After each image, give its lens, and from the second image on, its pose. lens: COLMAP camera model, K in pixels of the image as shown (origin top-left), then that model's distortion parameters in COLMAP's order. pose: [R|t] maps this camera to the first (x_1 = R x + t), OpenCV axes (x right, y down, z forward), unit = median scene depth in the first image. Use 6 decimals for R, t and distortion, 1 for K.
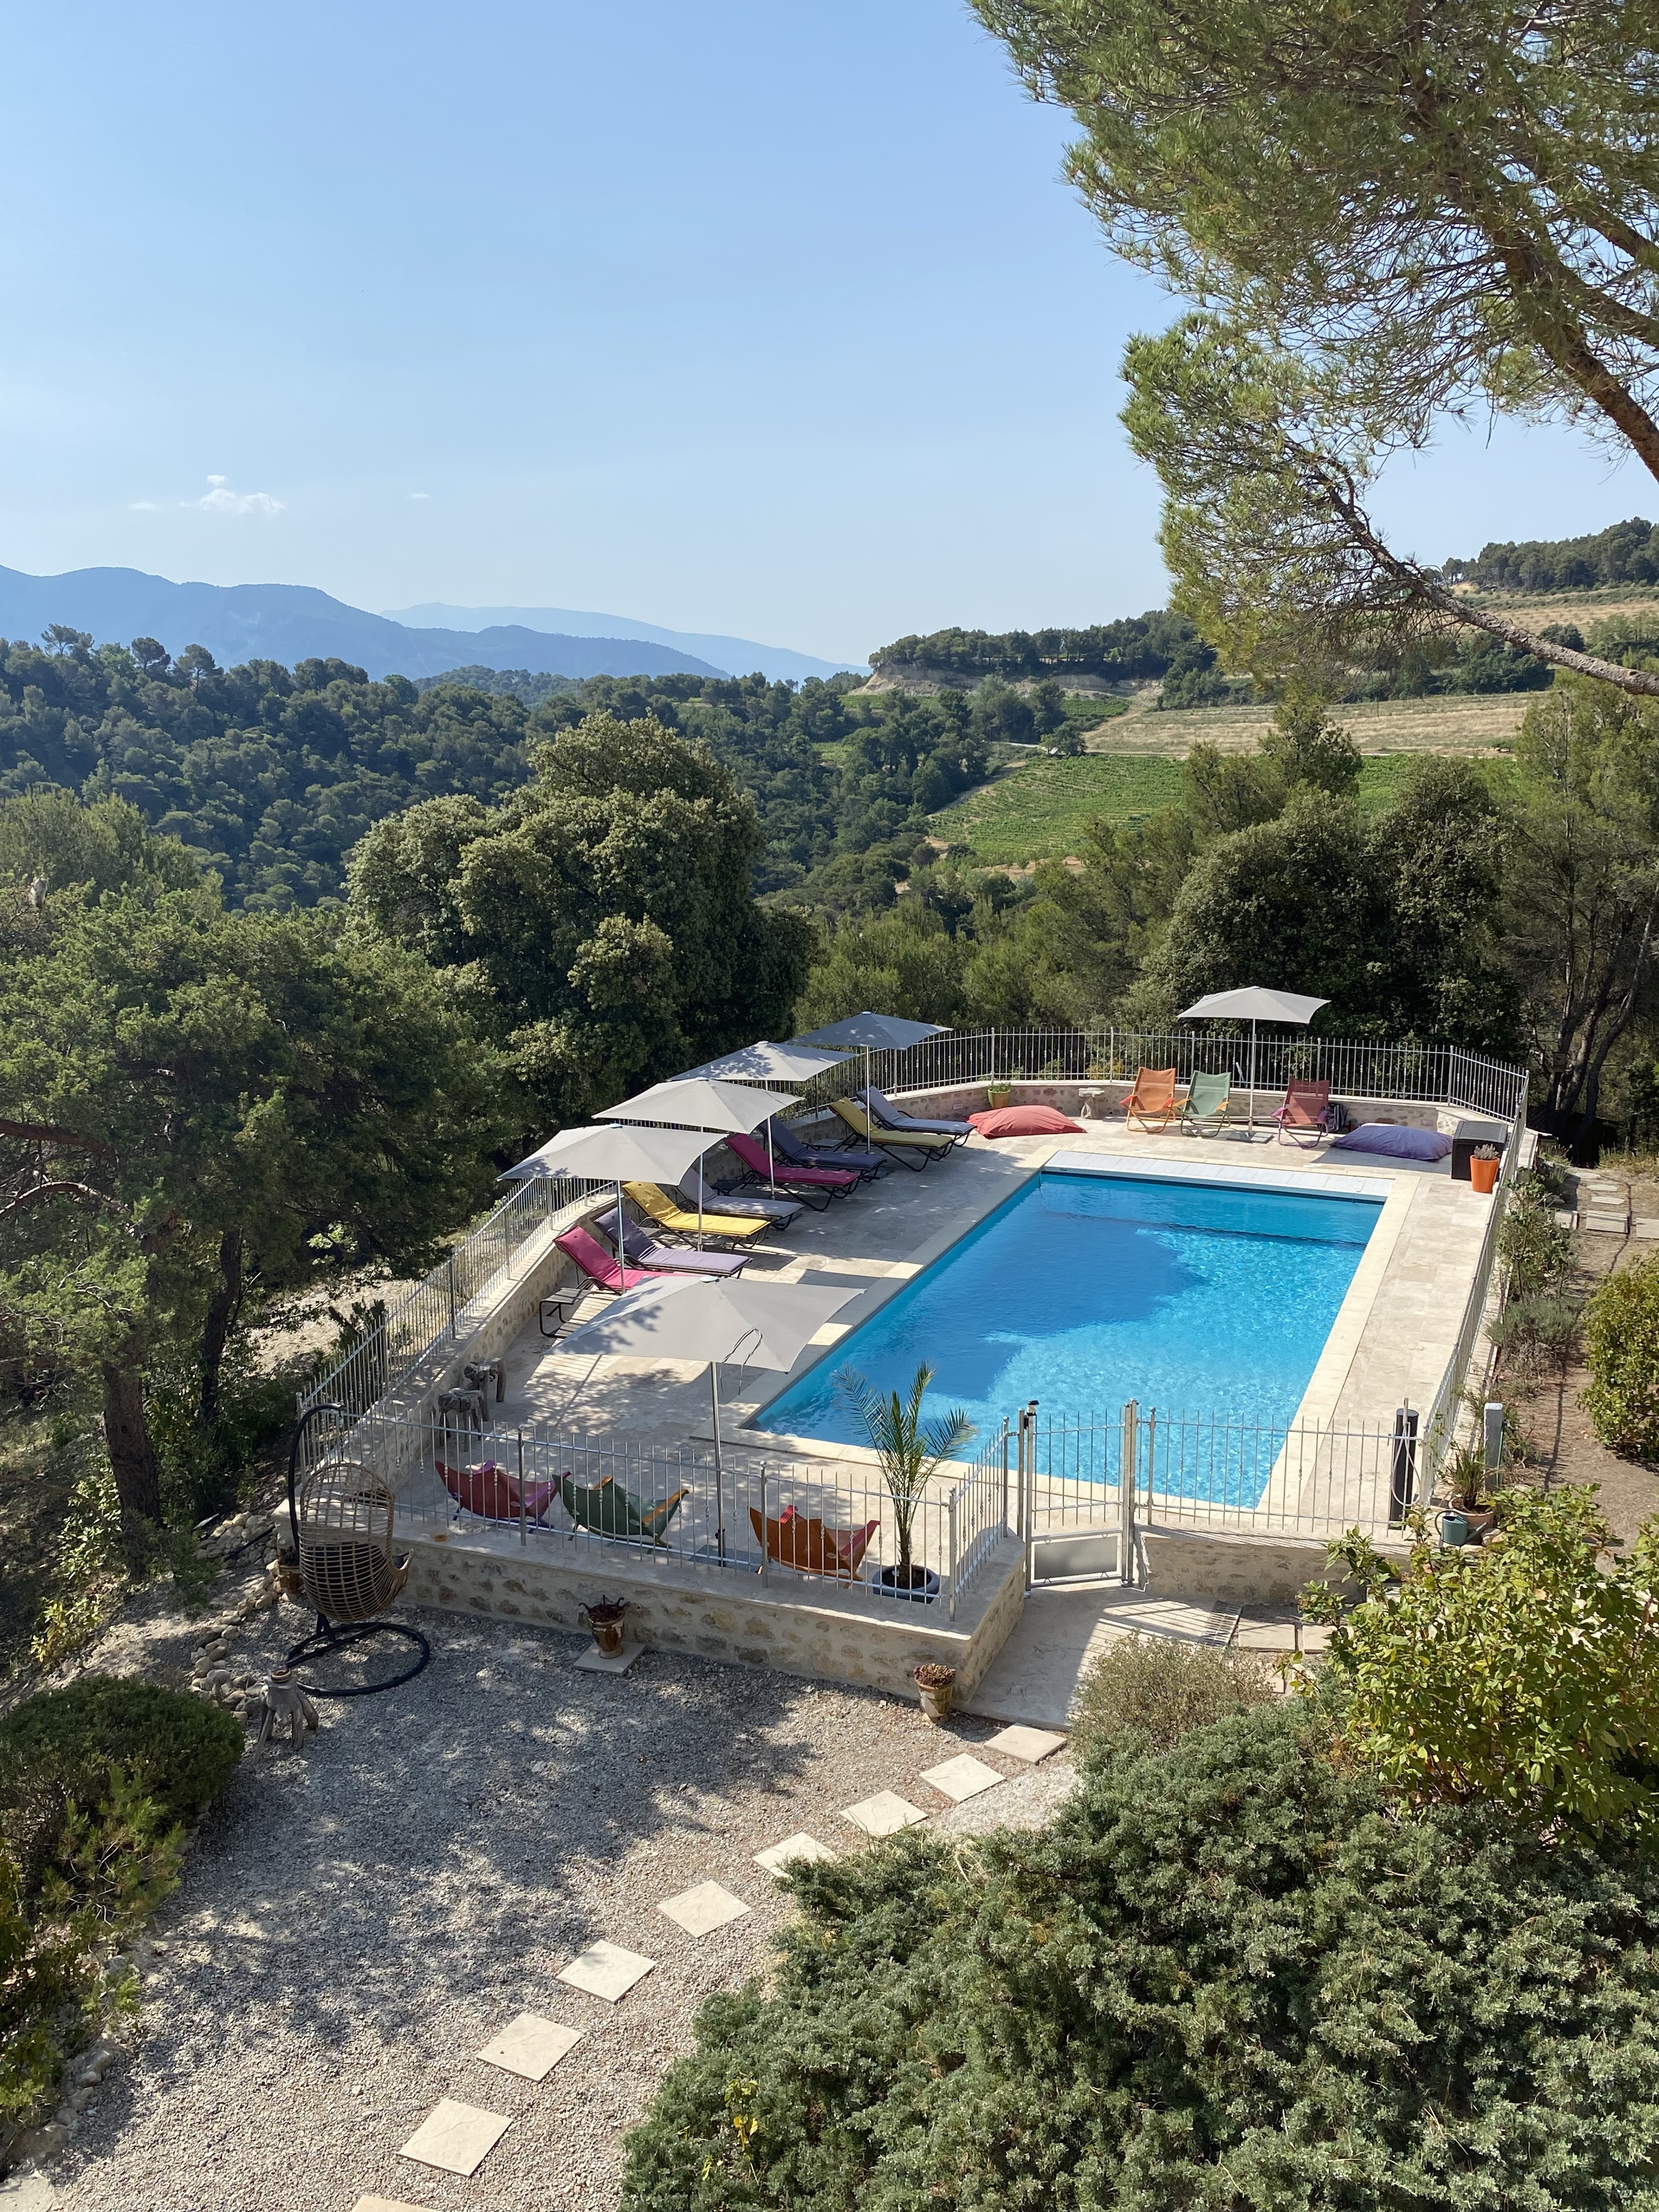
lens RADIAL K [[1827.3, 0, 831.3], [0, 1827.3, 1101.7], [0, 0, 1]] dist [0.030687, -0.001801]
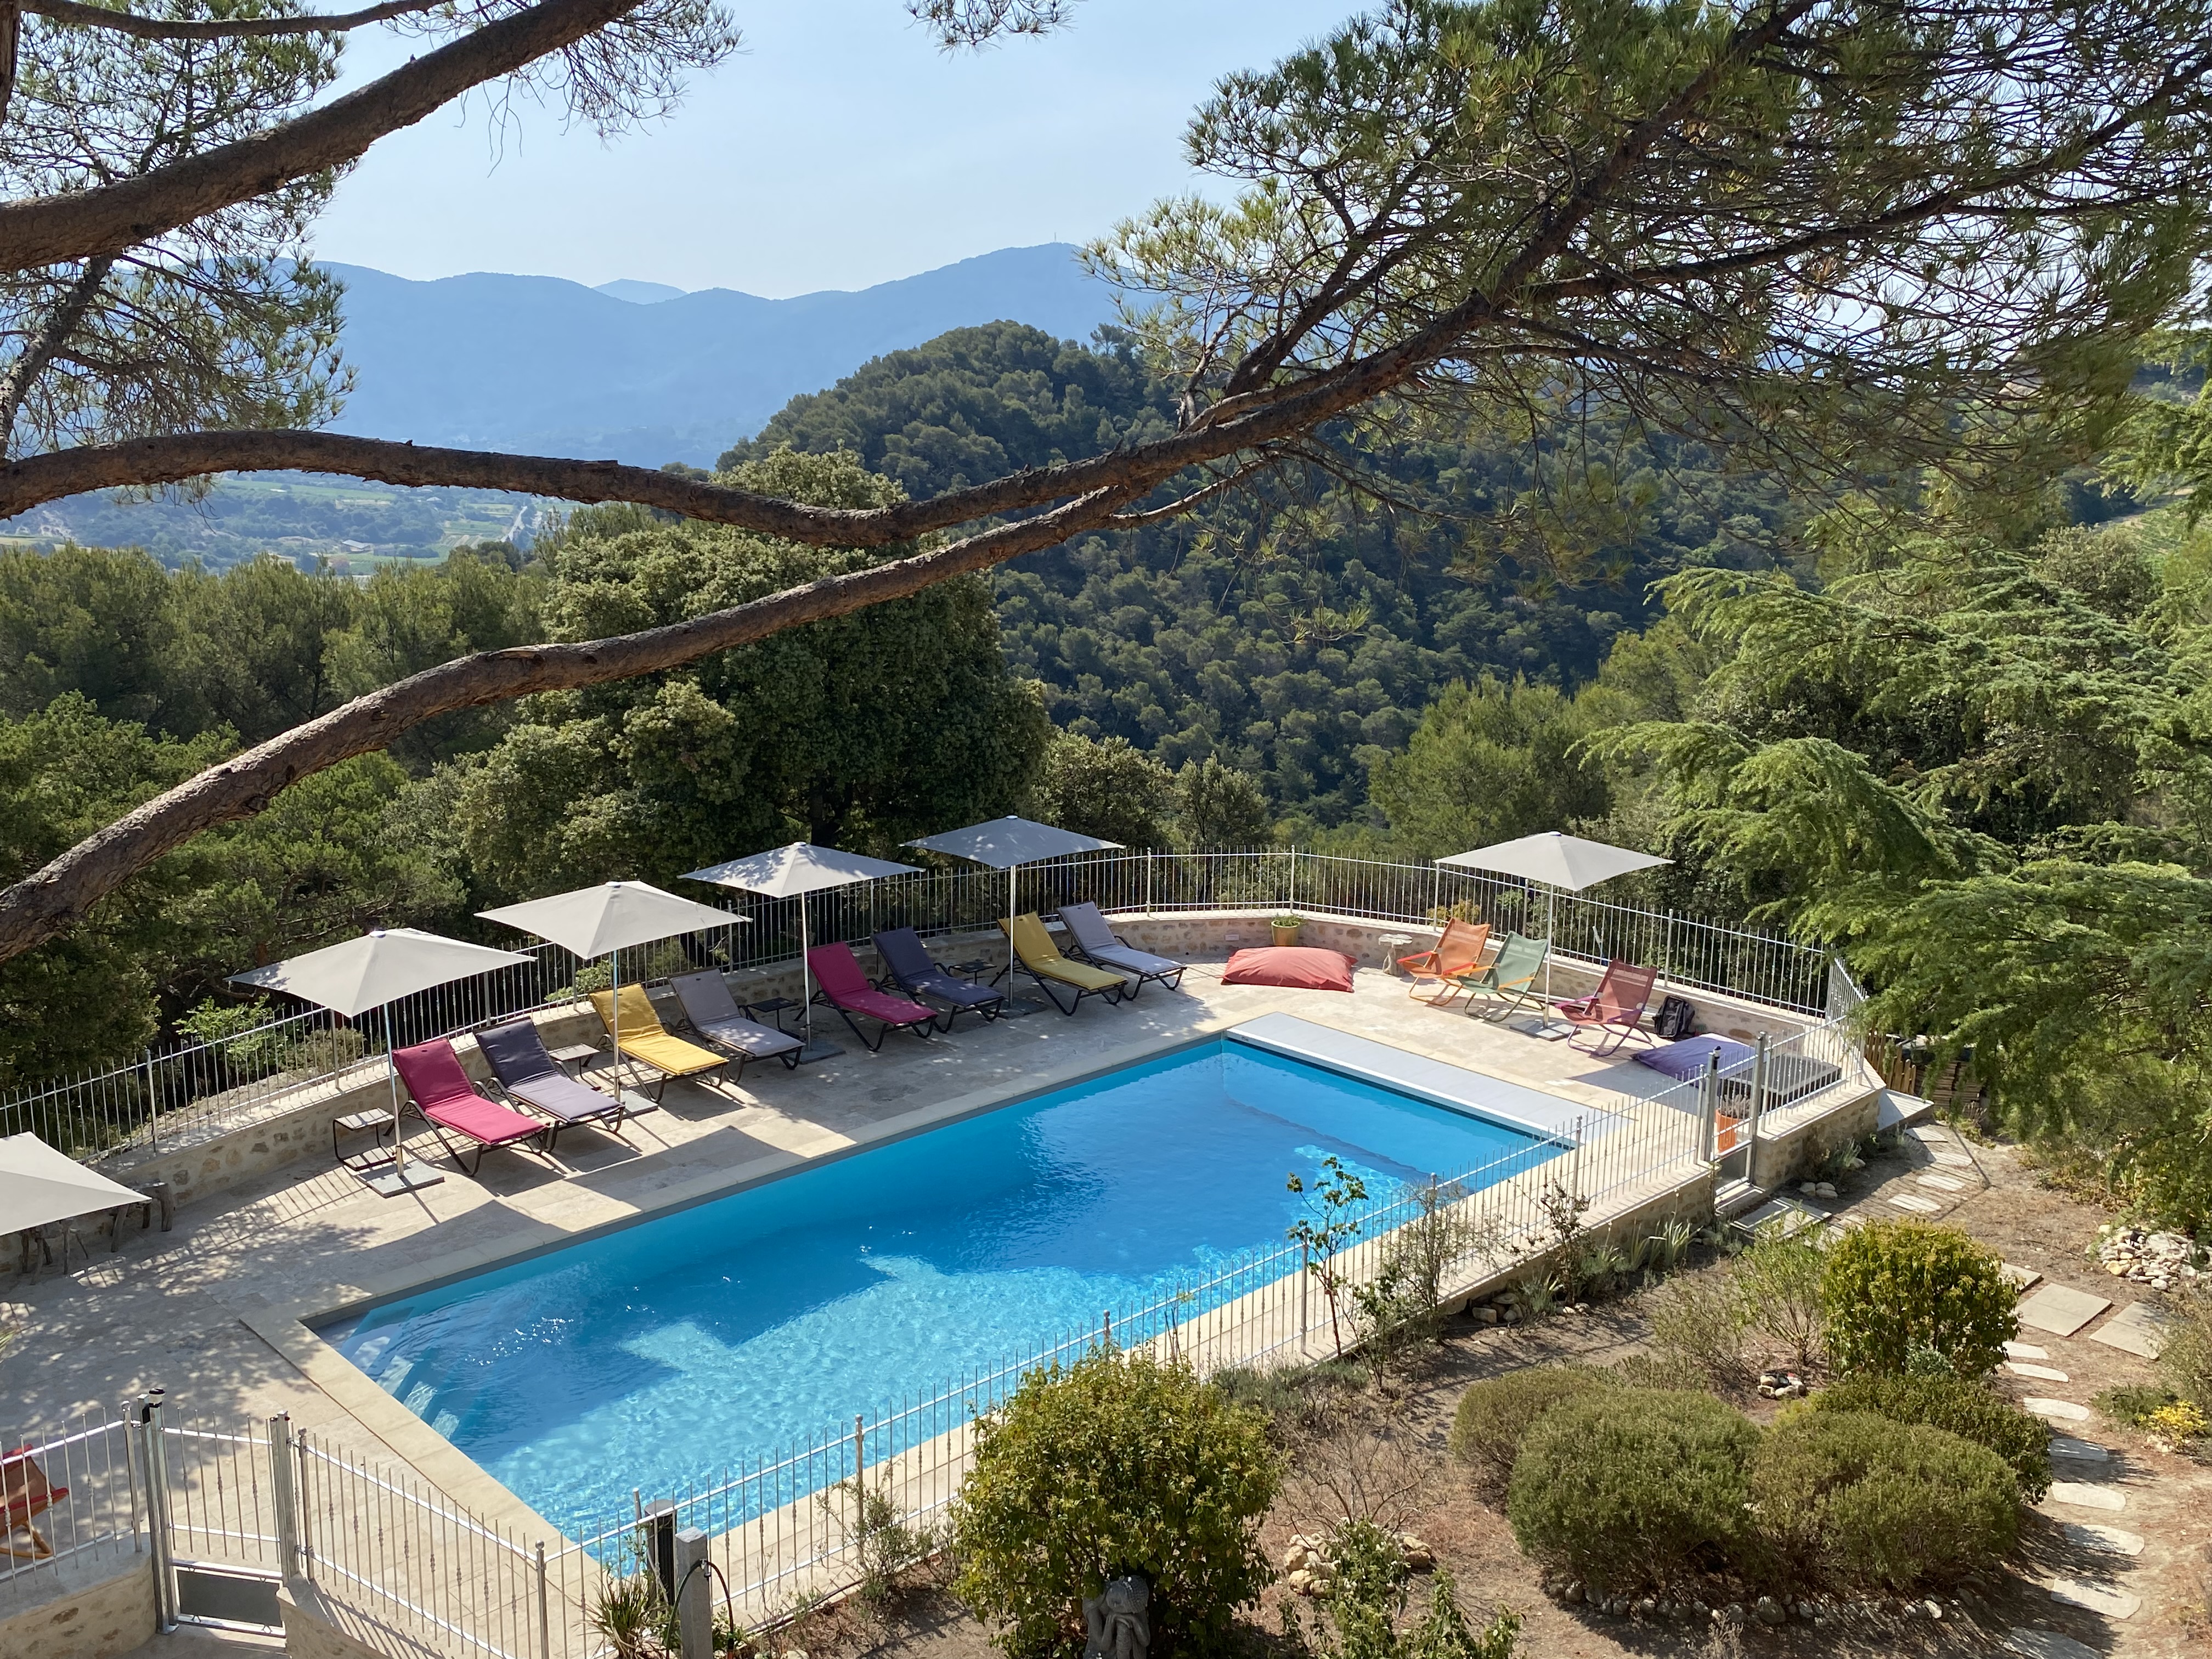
lens RADIAL K [[1970.6, 0, 1104.2], [0, 1970.6, 830.2], [0, 0, 1]] dist [0.021563, -0.032845]
pose [[0.916026, 0.100465, -0.388334, 0.365080], [-0.101328, 0.994685, 0.018314, -0.056923], [0.388109, 0.022573, 0.921337, 0.189549]]
